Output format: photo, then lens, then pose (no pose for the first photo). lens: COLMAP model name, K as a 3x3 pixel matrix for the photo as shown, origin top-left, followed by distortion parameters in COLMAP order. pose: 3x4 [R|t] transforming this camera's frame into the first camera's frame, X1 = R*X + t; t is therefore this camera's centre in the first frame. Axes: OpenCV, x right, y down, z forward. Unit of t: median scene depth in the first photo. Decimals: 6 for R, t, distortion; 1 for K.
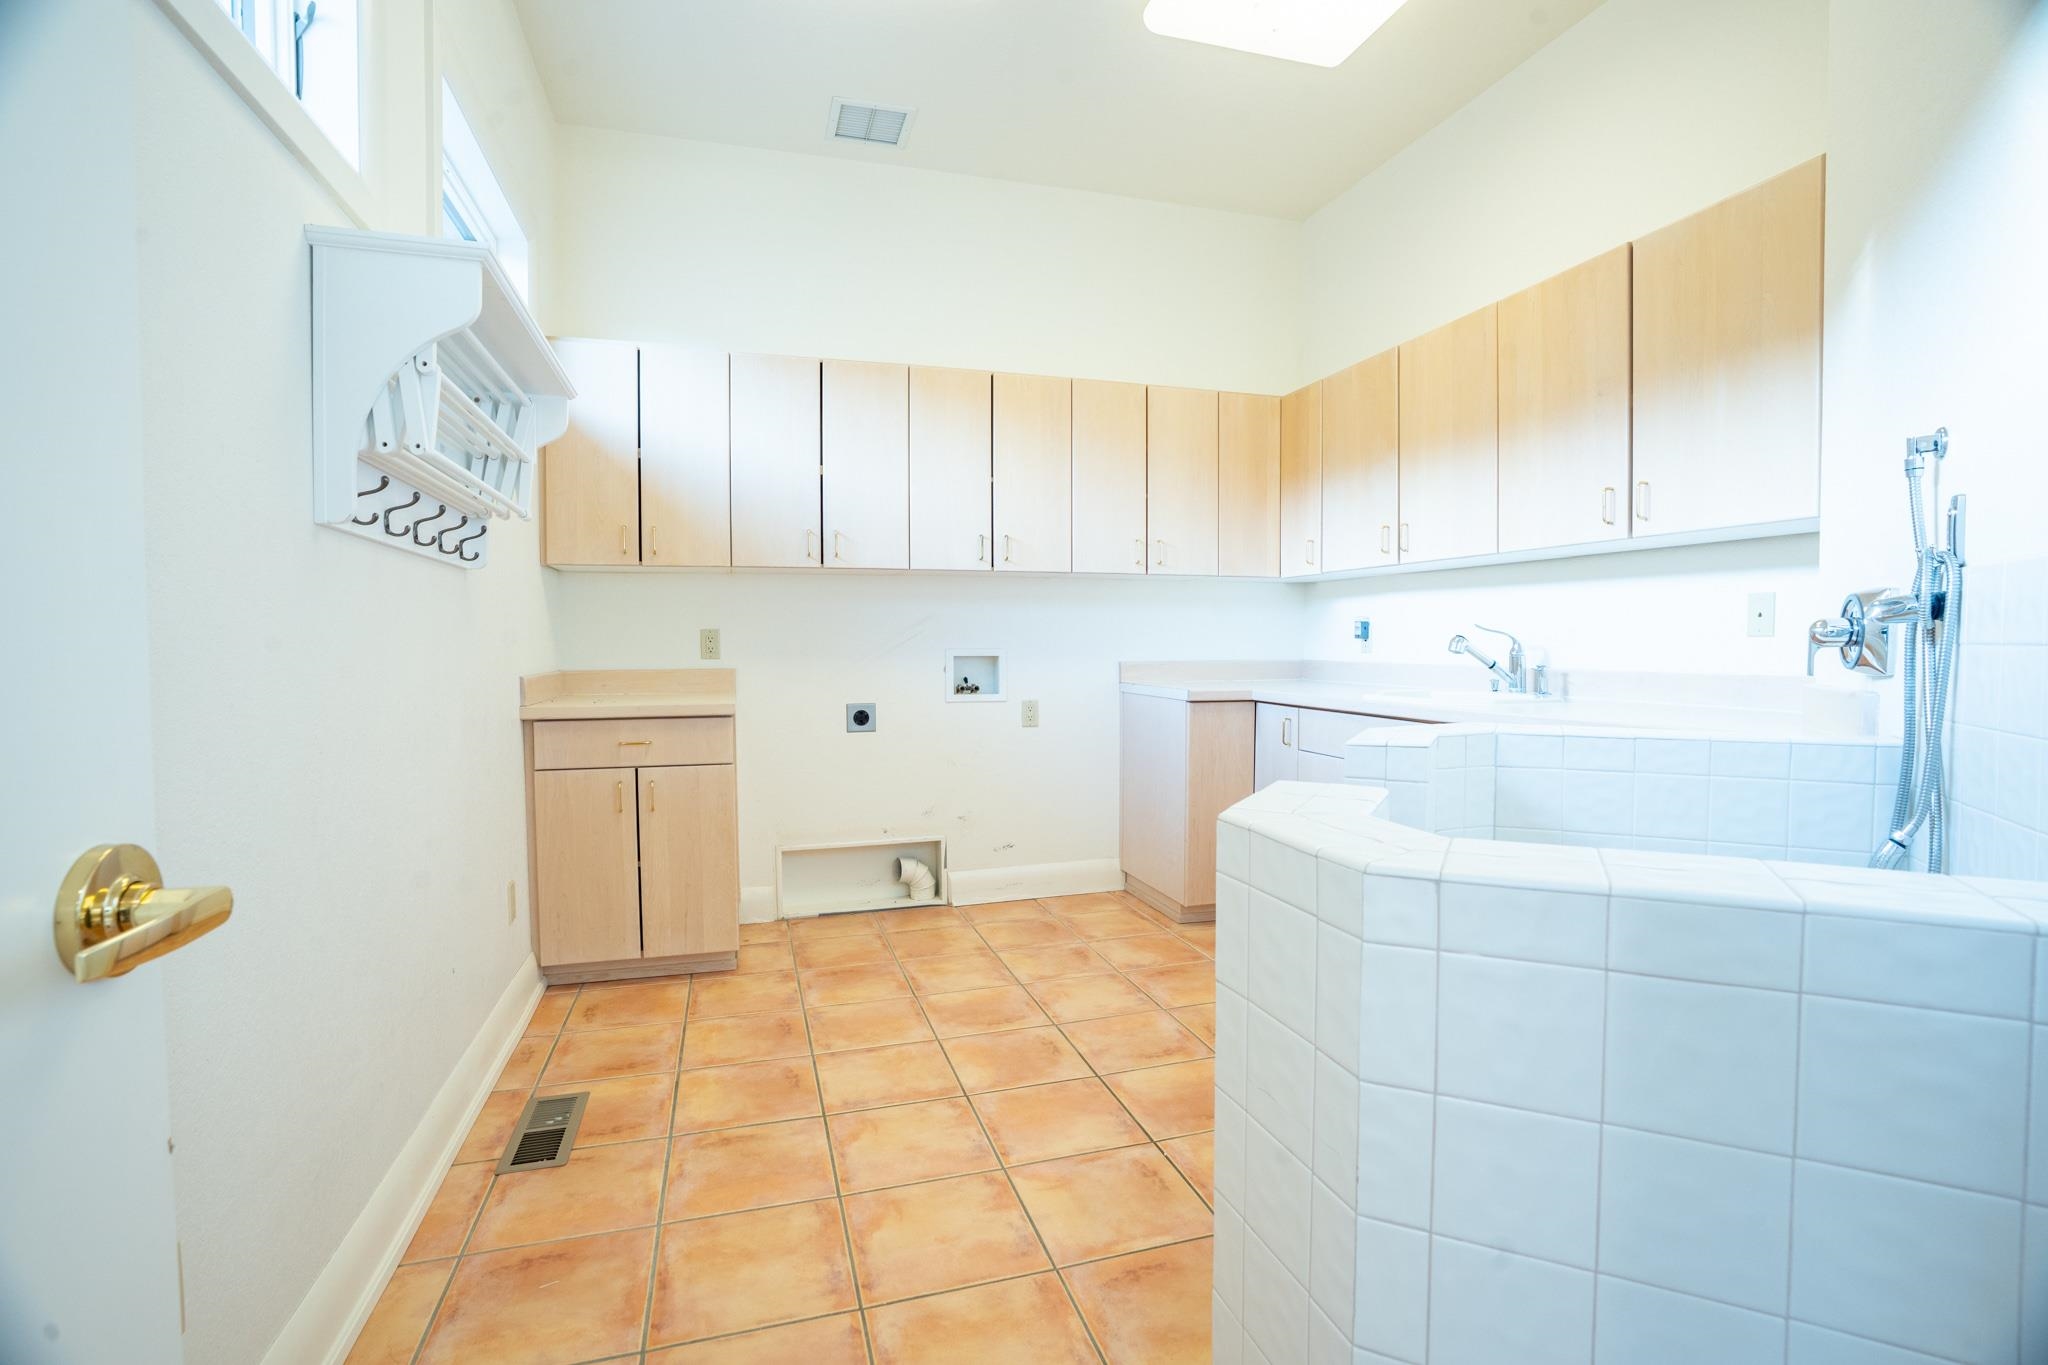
lens RADIAL K [[966.7, 0, 1025.4], [0, 966.7, 681.7], [0, 0, 1]] dist [-0.030459, 0.007067]
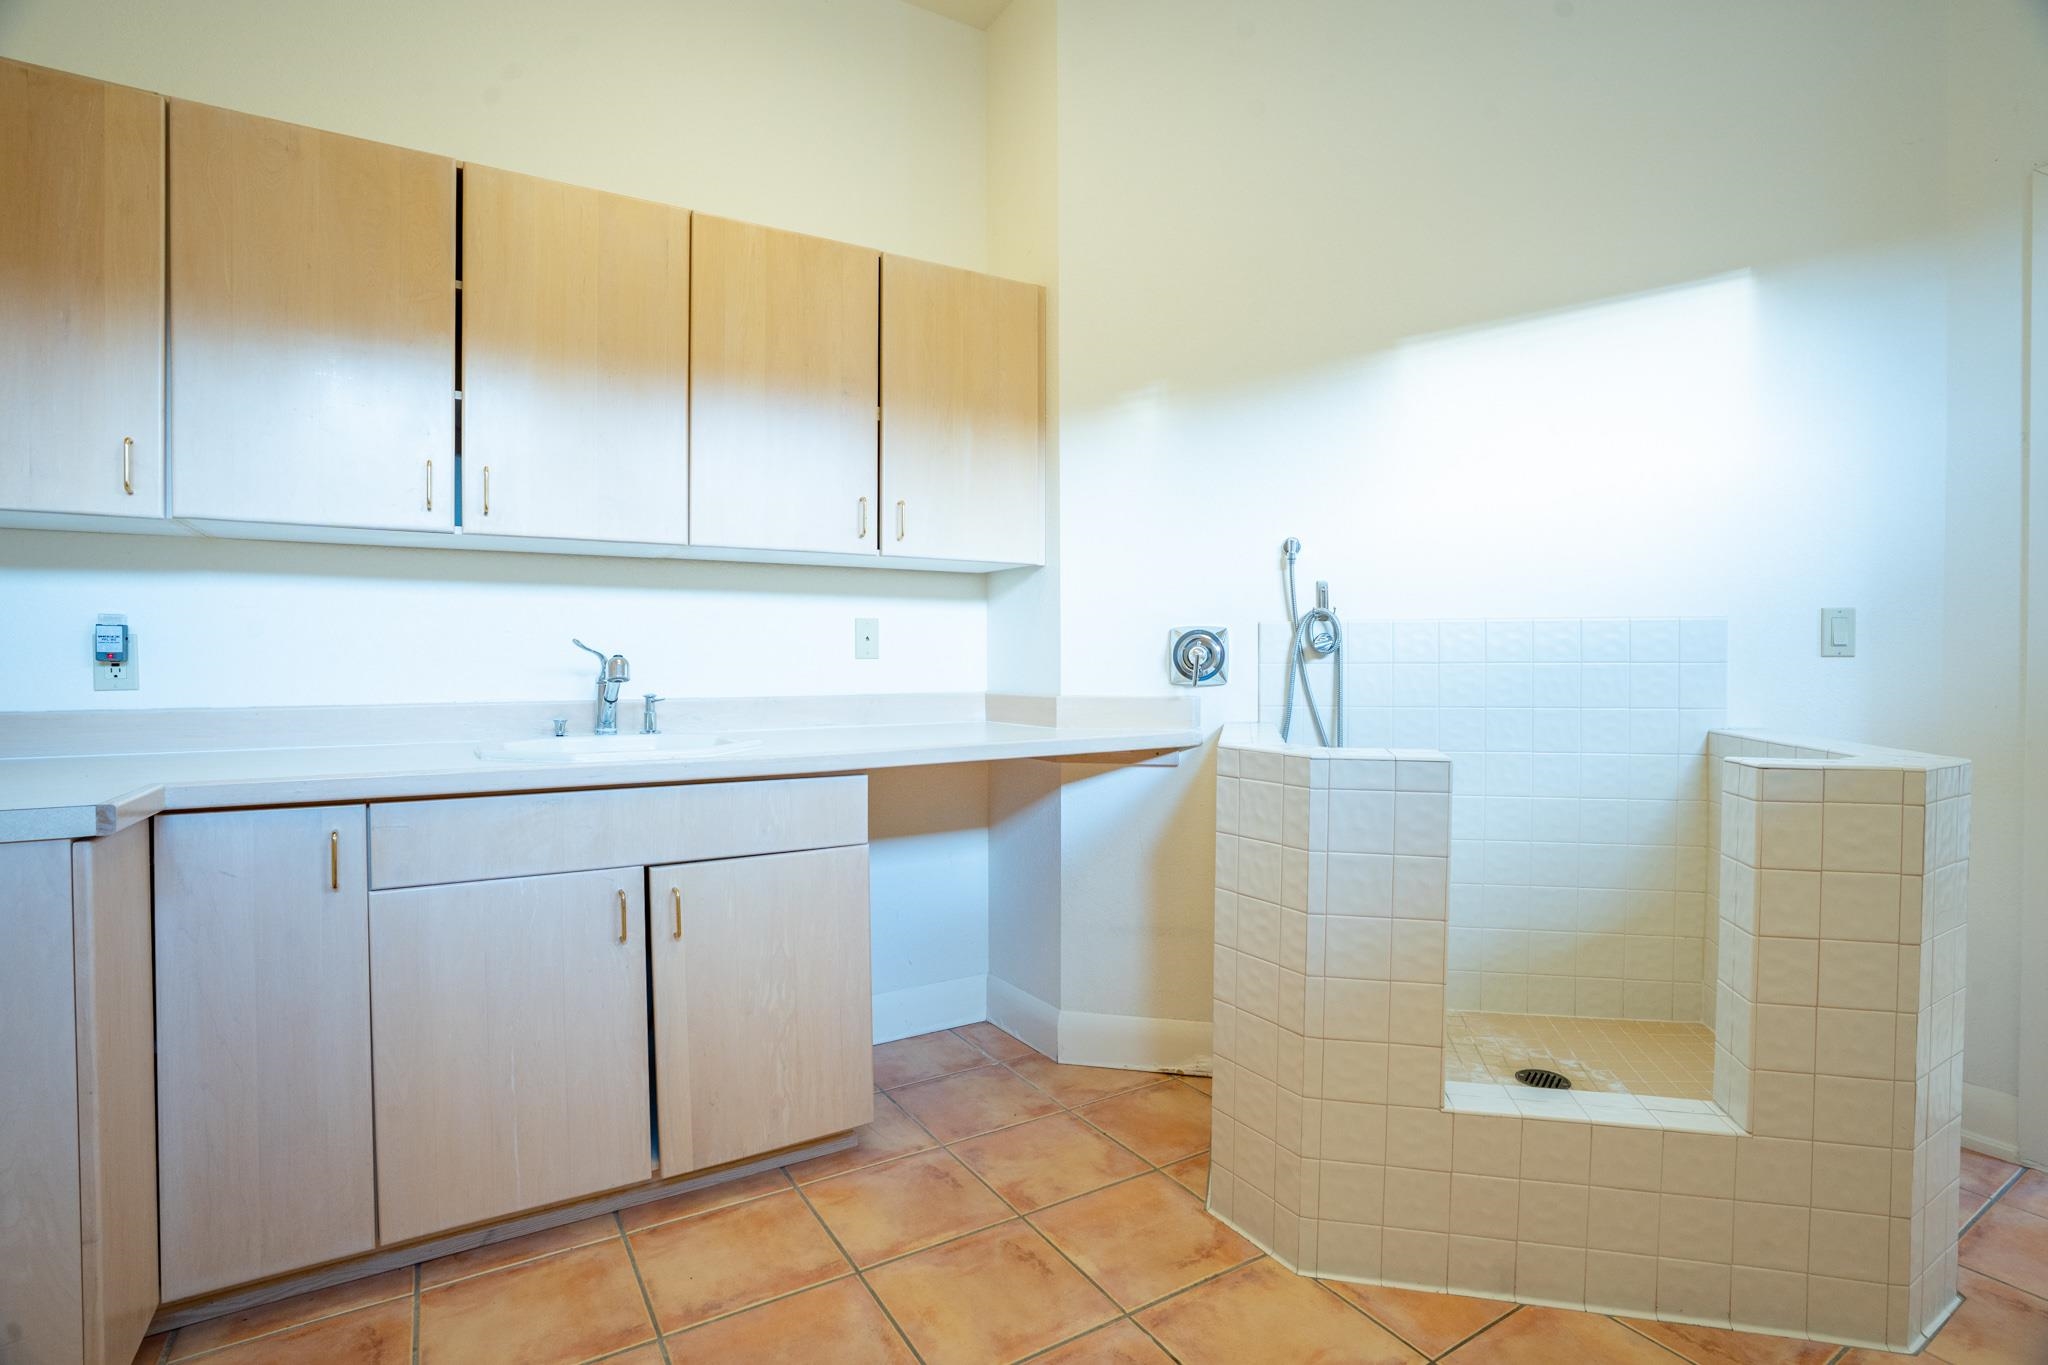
lens RADIAL K [[966.7, 0, 1020.6], [0, 966.7, 661.2], [0, 0, 1]] dist [-0.030459, 0.007067]
pose [[-0.229826, 0.002528, 0.973228, -0.315188], [0.043101, 0.999042, 0.007583, -0.041142], [-0.972277, 0.043690, -0.229715, 0.995422]]
